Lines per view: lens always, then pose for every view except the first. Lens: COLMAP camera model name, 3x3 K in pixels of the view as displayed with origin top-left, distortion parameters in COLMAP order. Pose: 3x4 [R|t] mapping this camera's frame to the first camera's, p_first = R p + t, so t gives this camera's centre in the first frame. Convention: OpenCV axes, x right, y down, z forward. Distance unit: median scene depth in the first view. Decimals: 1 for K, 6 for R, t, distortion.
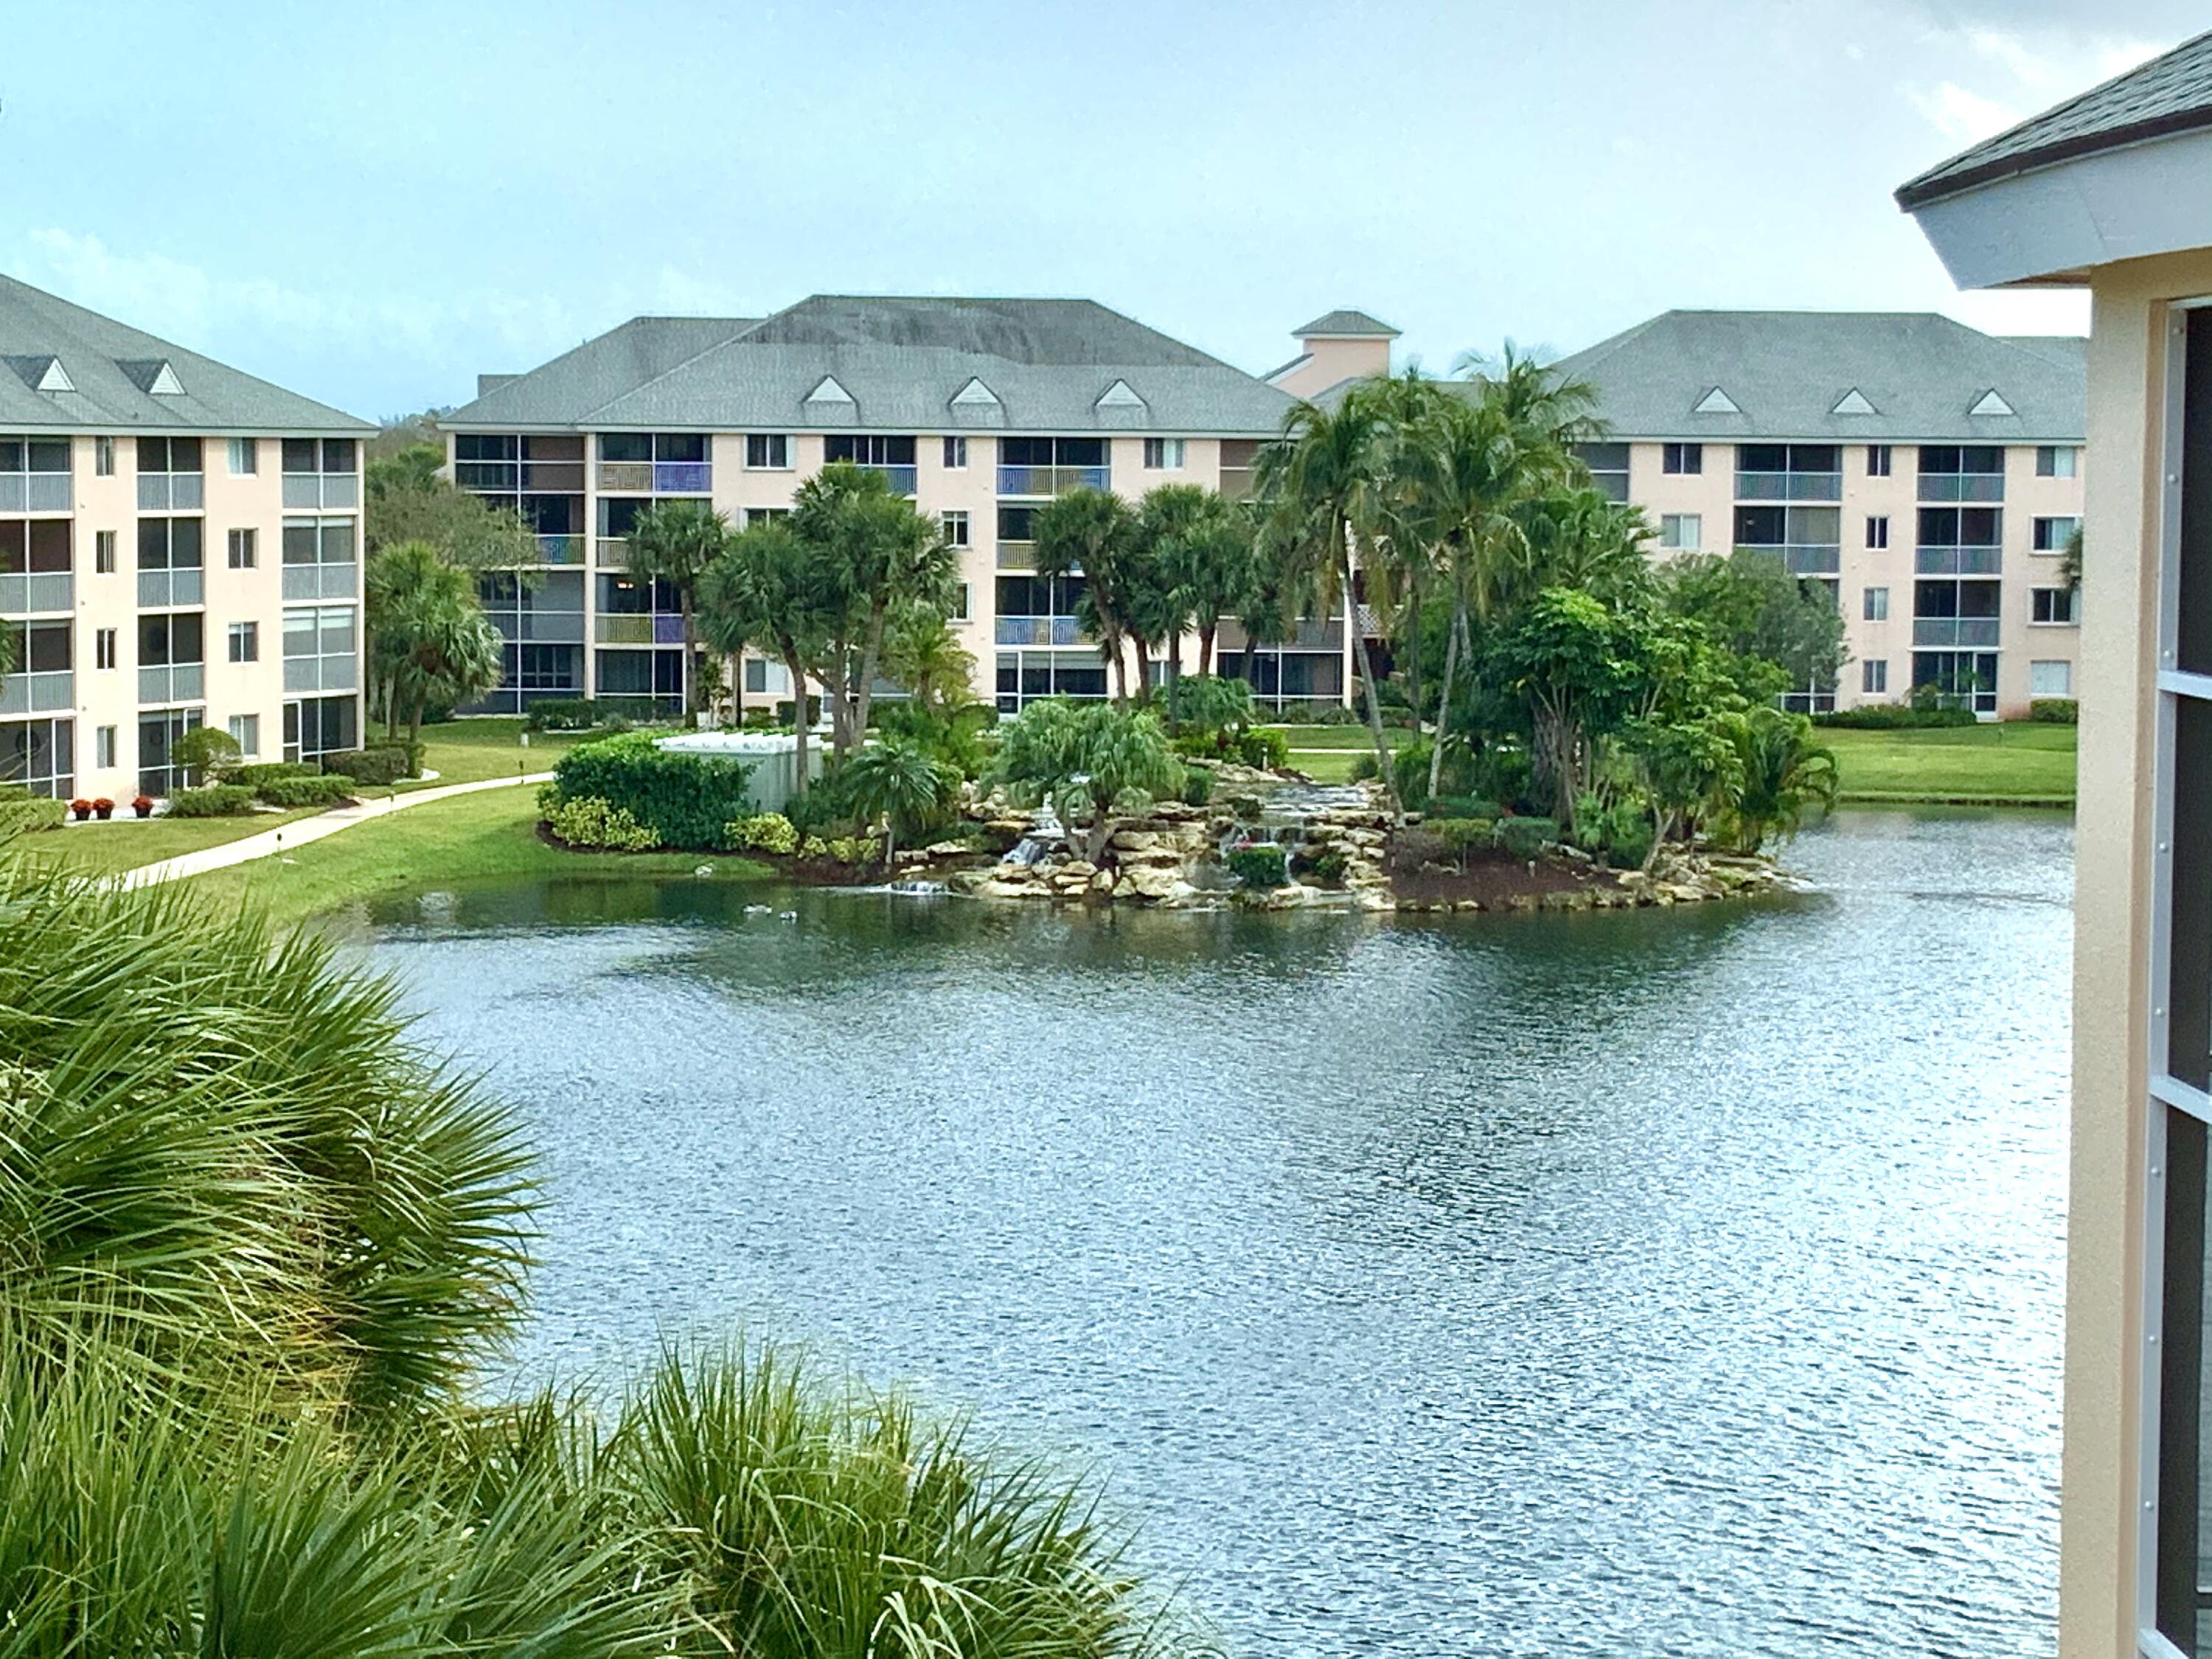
lens RADIAL K [[4934.1, 0, 1106.0], [0, 4934.1, 829.5], [0, 0, 1]] dist [0.050191, 0.628366]
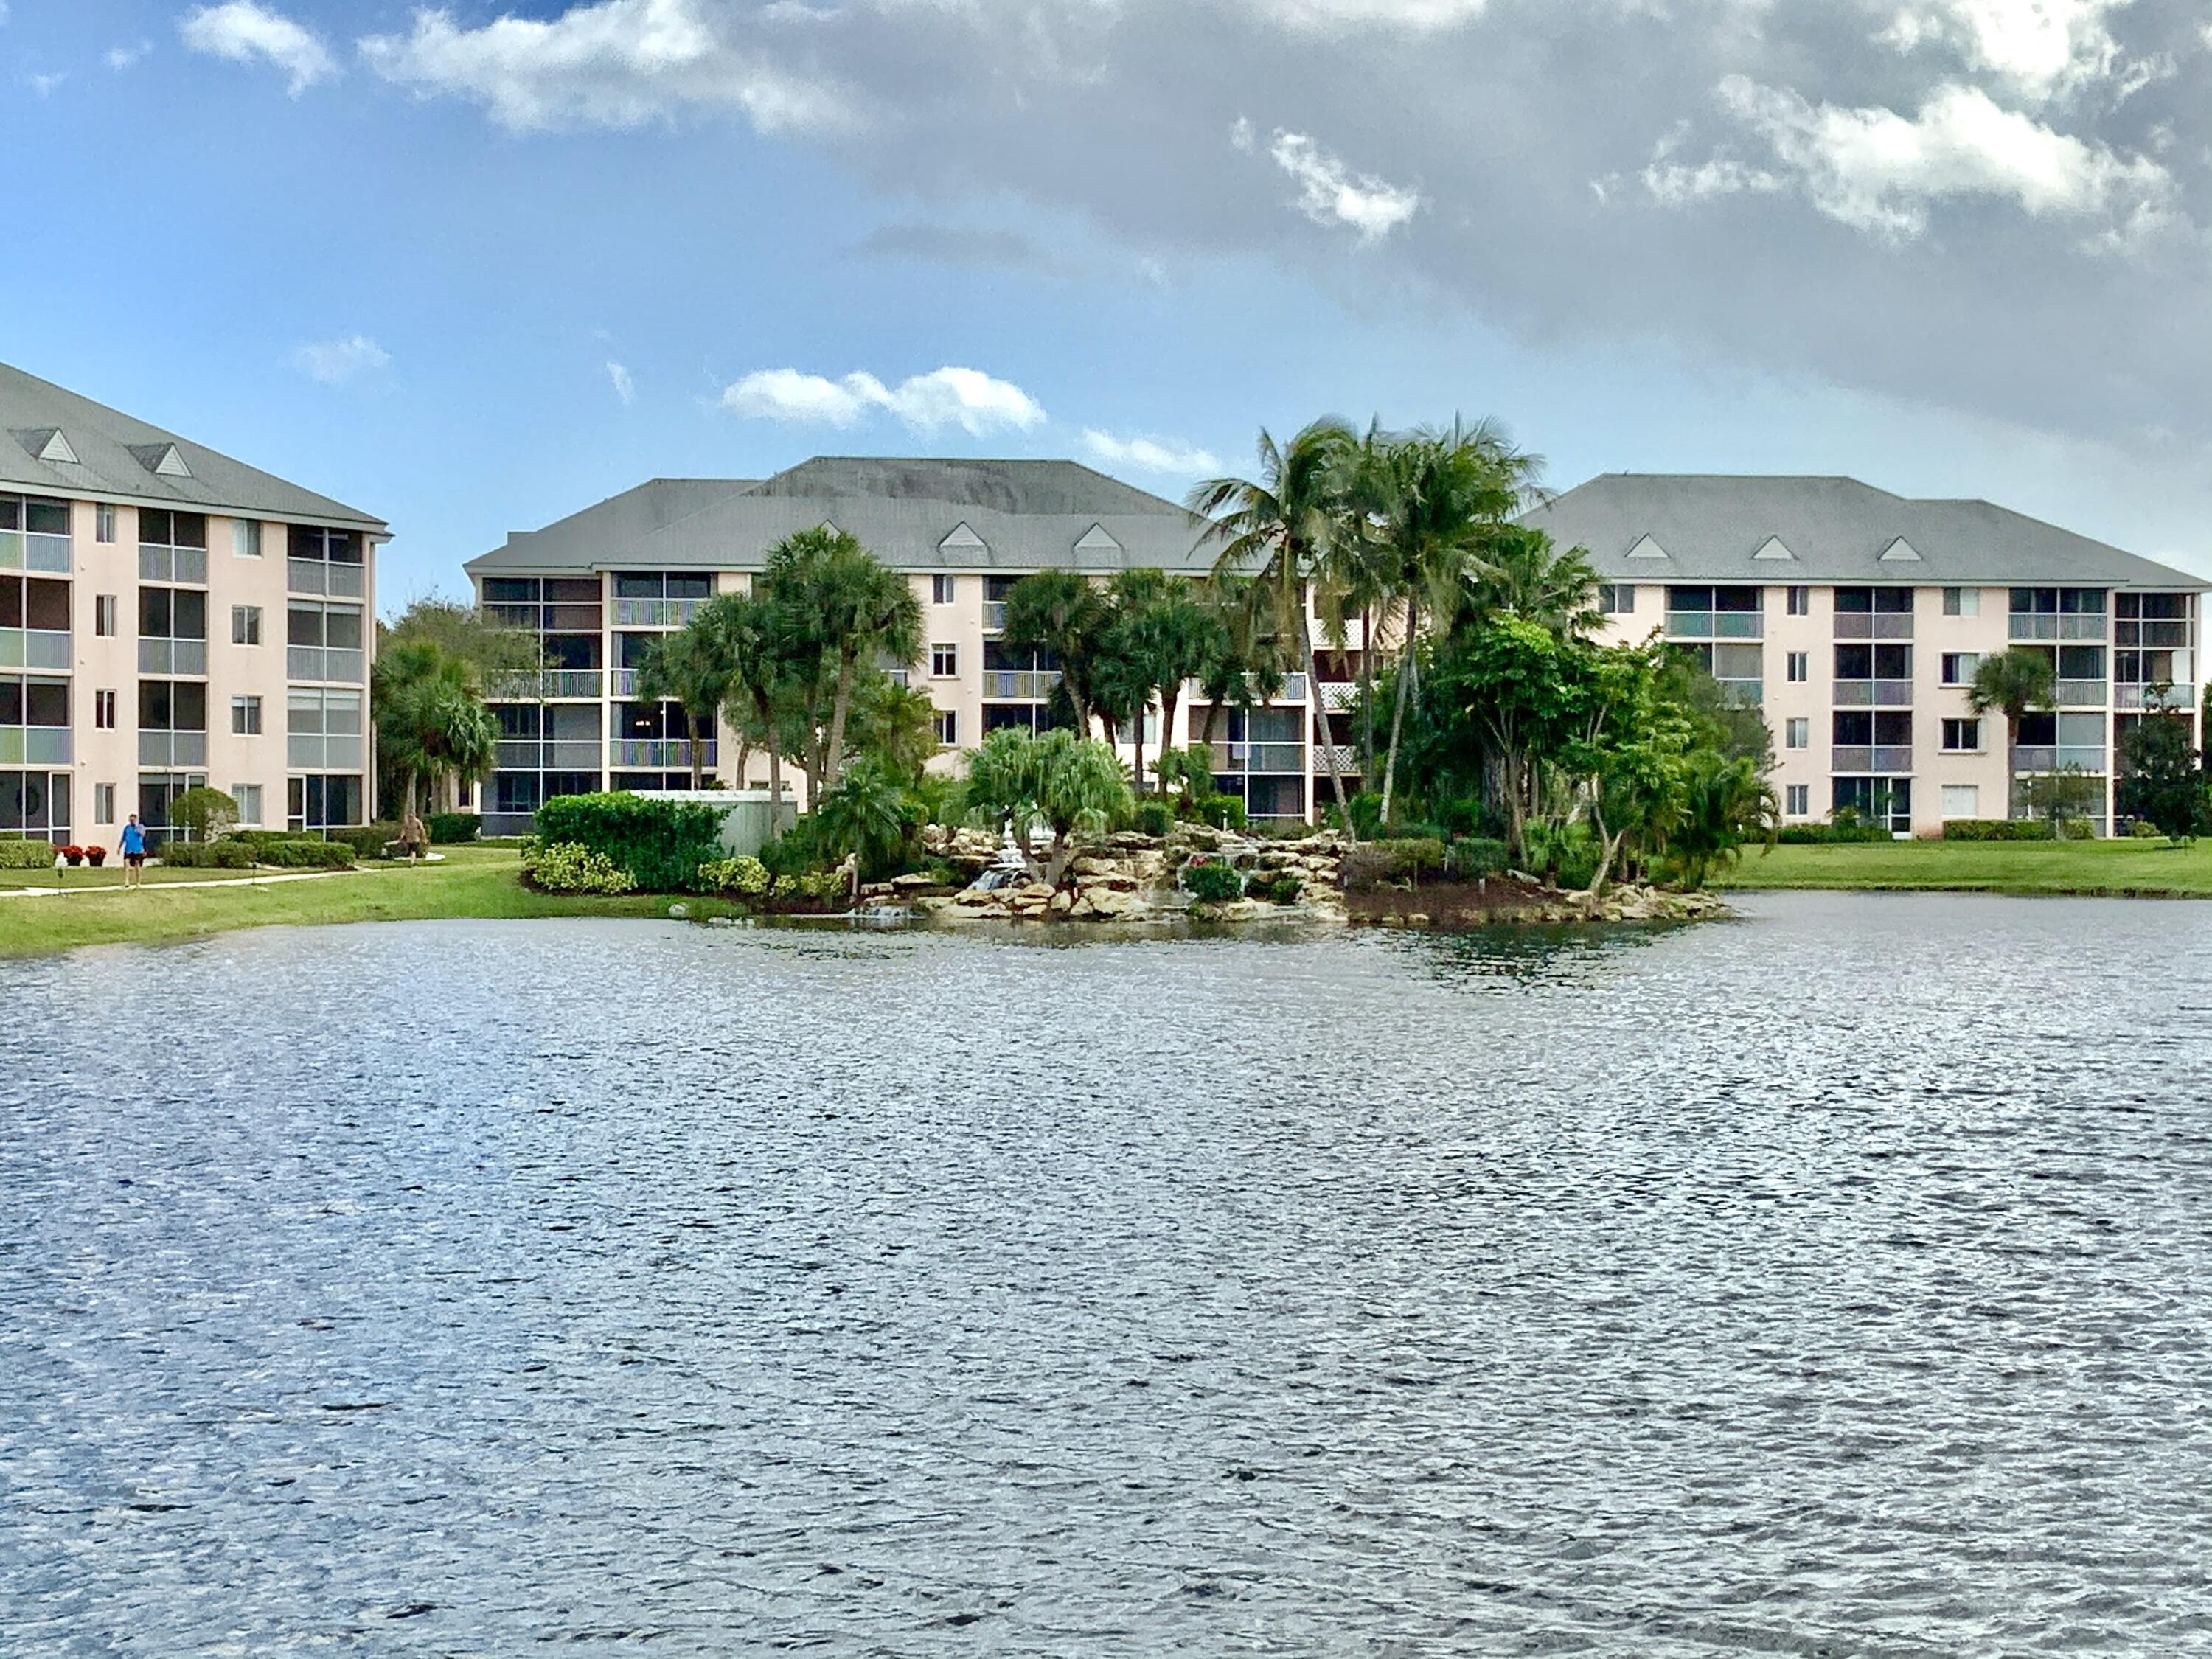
lens RADIAL K [[4122.6, 0, 1106.0], [0, 4122.6, 829.5], [0, 0, 1]] dist [0.088062, 0.125761]
pose [[0.999975, -0.005850, -0.003975, 0.010894], [0.005581, 0.997891, -0.064675, 0.045647], [0.004345, 0.064652, 0.997898, 0.134185]]
